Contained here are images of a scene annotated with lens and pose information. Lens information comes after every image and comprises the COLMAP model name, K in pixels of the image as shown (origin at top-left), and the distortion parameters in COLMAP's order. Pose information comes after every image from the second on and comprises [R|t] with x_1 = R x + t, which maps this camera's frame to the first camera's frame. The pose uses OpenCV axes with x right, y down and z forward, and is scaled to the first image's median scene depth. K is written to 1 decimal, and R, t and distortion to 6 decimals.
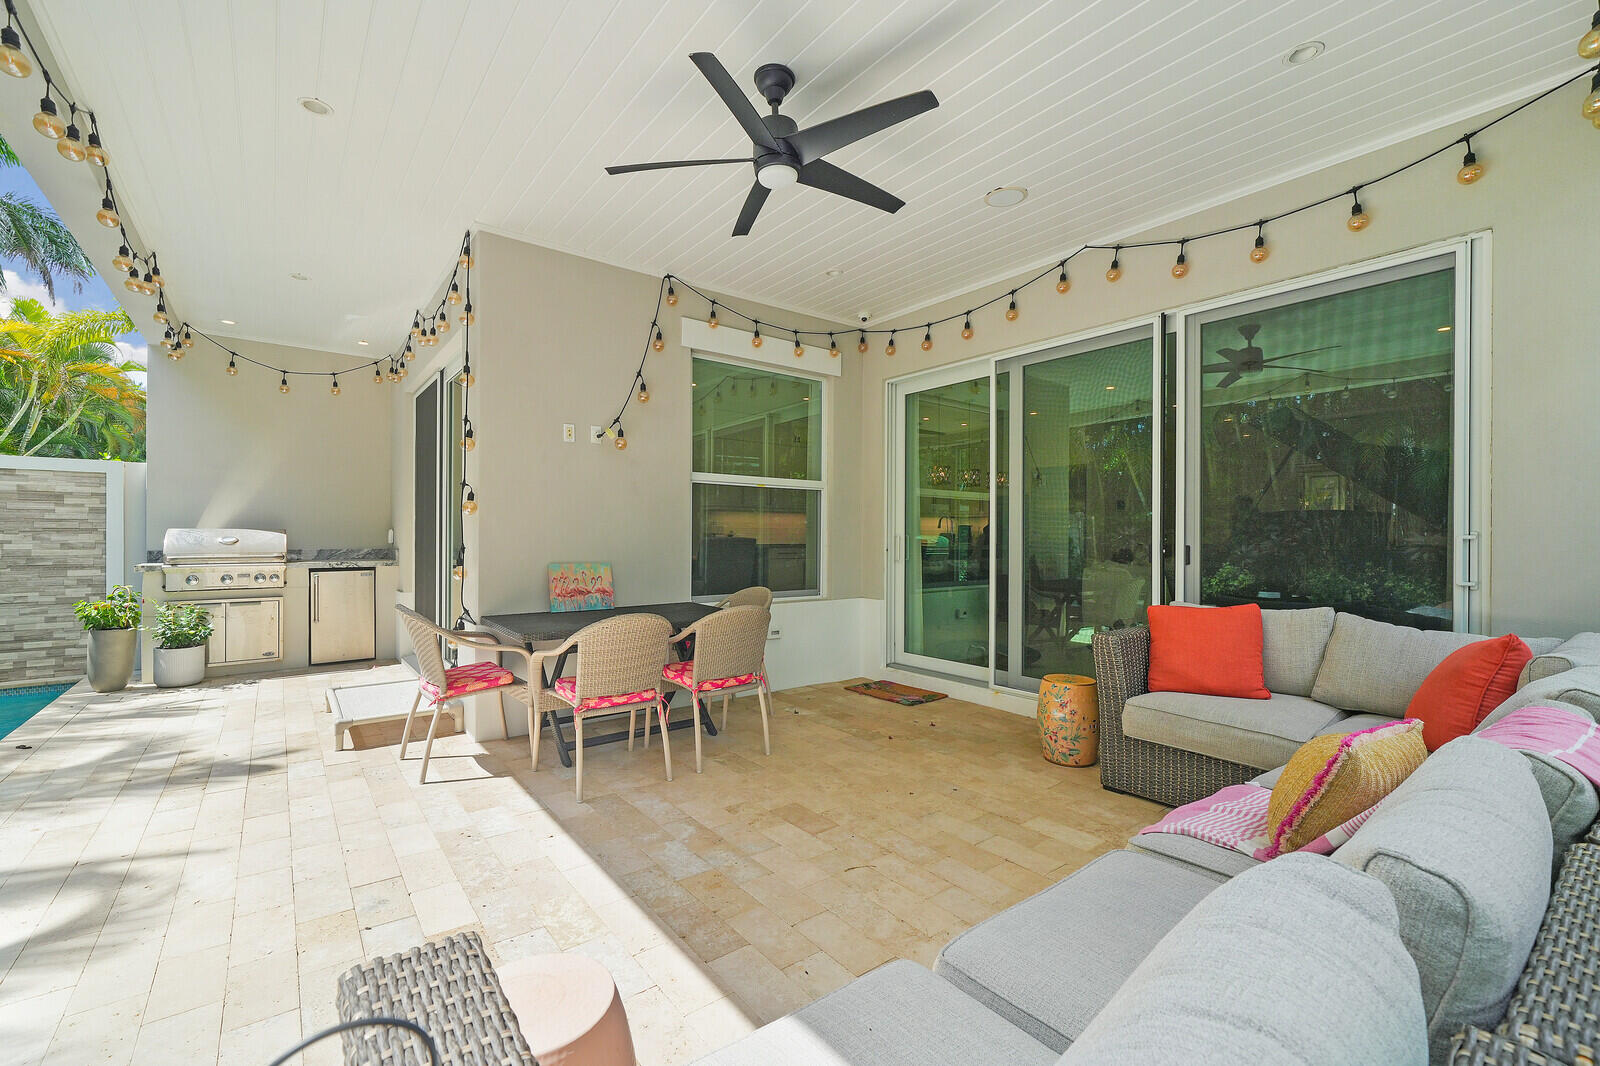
lens RADIAL K [[666.5, 0, 797.8], [0, 666.5, 532.5], [0, 0, 1]] dist [-0.002061, 0.000261]
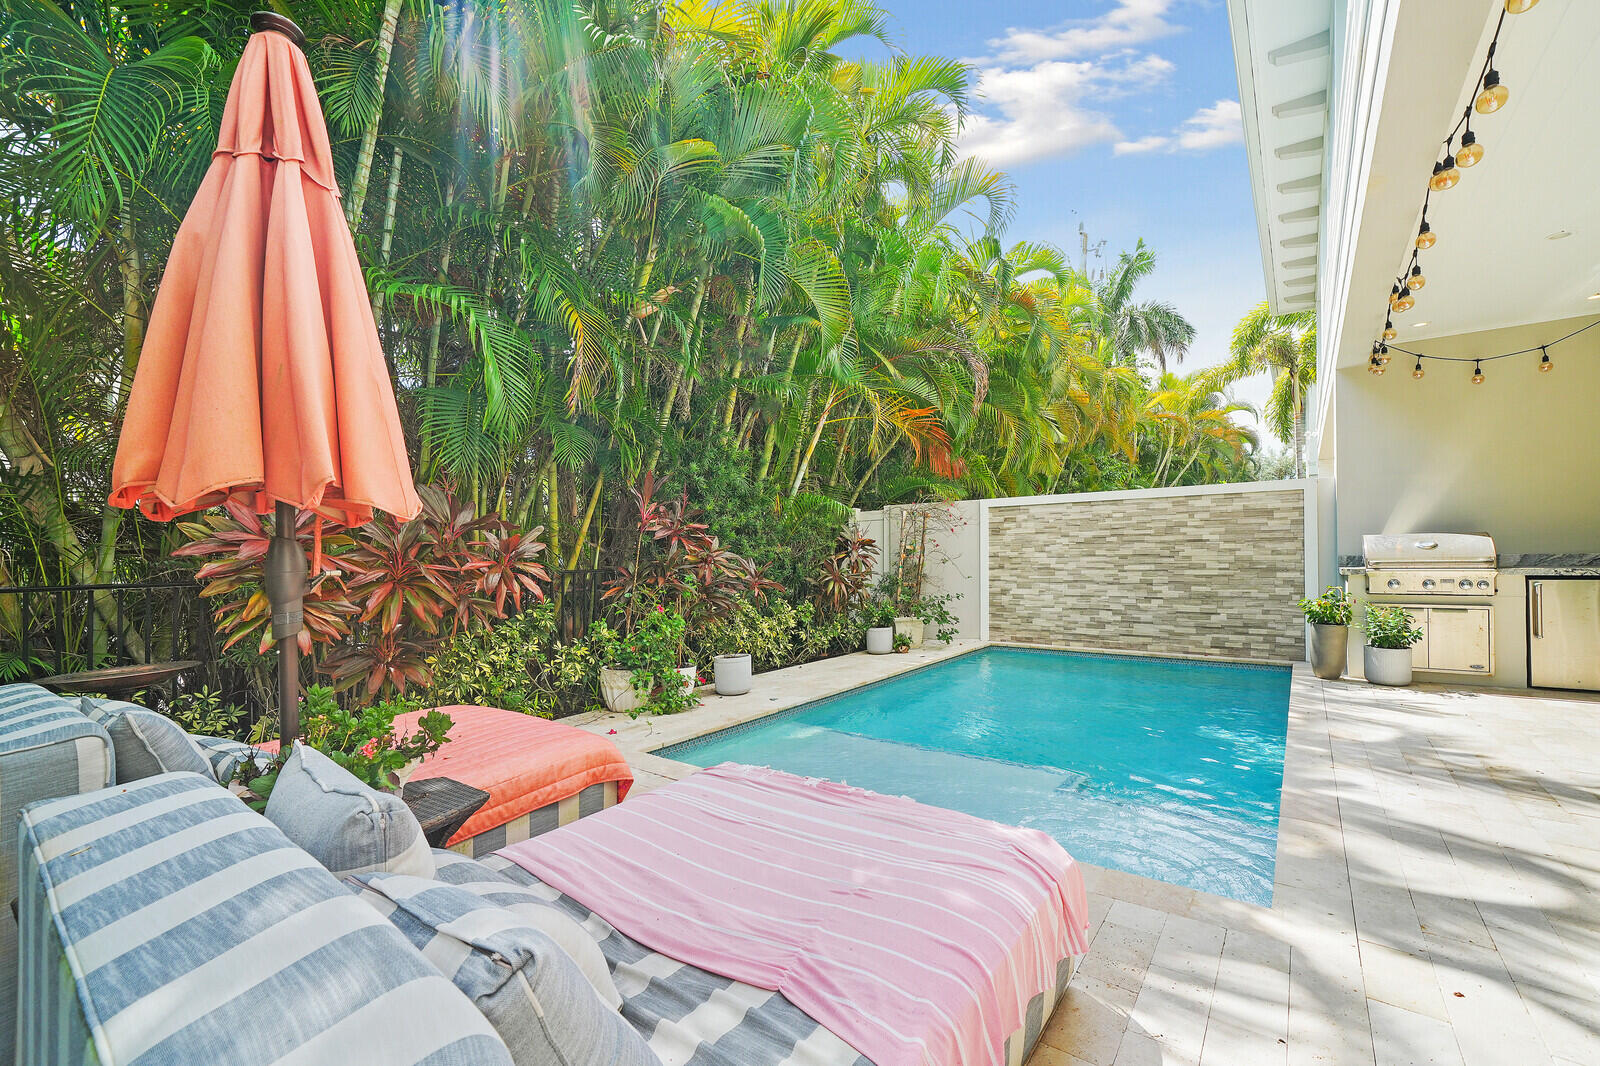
lens RADIAL K [[666.5, 0, 824.9], [0, 666.5, 566.6], [0, 0, 1]] dist [-0.002061, 0.000261]
pose [[0.279614, 0.008527, -0.960075, -0.174136], [0.021212, 0.999662, 0.015057, 0.011018], [0.959878, -0.024576, 0.279339, -0.133887]]
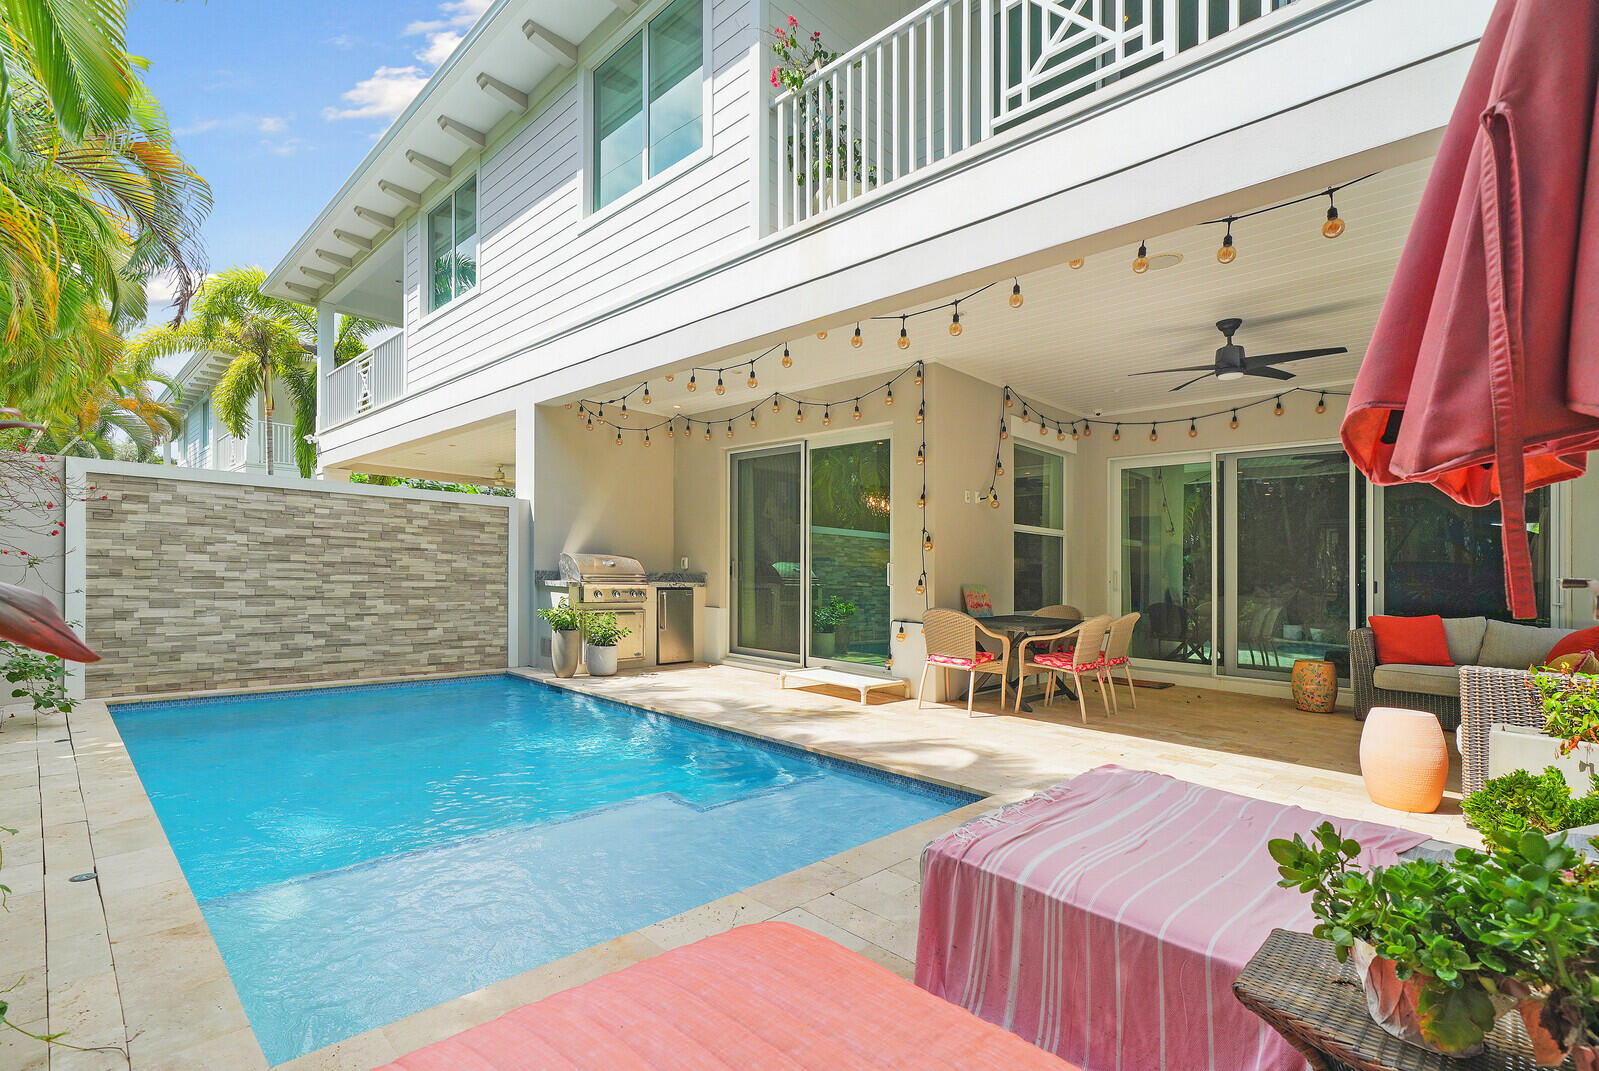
lens RADIAL K [[739.6, 0, 753.0], [0, 739.6, 586.5], [0, 0, 1]] dist [-0.001927, 0.000386]
pose [[0.993793, 0.022243, 0.108996, -0.794798], [-0.025309, 0.999320, 0.026831, 0.010766], [-0.108325, -0.029423, 0.993680, -0.455933]]
